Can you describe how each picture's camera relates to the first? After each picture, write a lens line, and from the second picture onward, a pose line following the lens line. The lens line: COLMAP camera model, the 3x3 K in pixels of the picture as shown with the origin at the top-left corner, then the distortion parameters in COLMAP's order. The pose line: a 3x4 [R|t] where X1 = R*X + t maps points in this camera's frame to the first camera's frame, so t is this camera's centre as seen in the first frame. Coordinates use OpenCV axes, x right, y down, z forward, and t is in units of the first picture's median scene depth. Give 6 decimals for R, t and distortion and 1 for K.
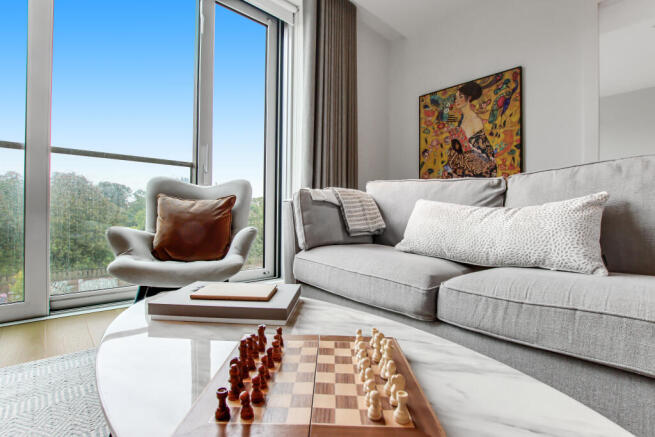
lens RADIAL K [[308.6, 0, 328.3], [0, 308.6, 215.2], [0, 0, 1]] dist [-0.018441, 0.000421]
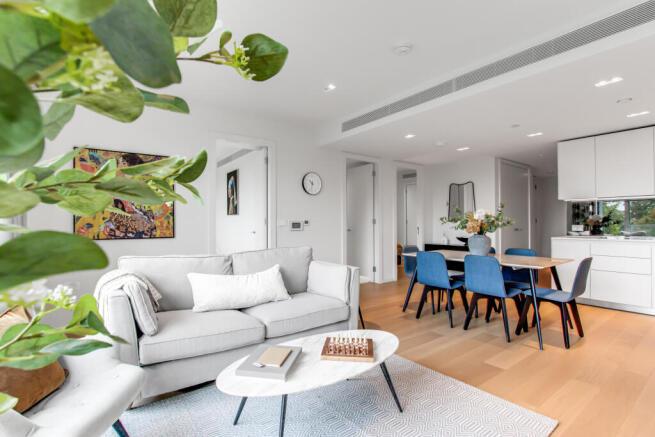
lens RADIAL K [[308.6, 0, 329.2], [0, 308.6, 221.5], [0, 0, 1]] dist [-0.018441, 0.000421]
pose [[0.106506, -0.009089, 0.994271, -0.650805], [-0.003577, 0.999948, 0.009524, -0.189909], [-0.994306, -0.004571, 0.106468, 0.120257]]
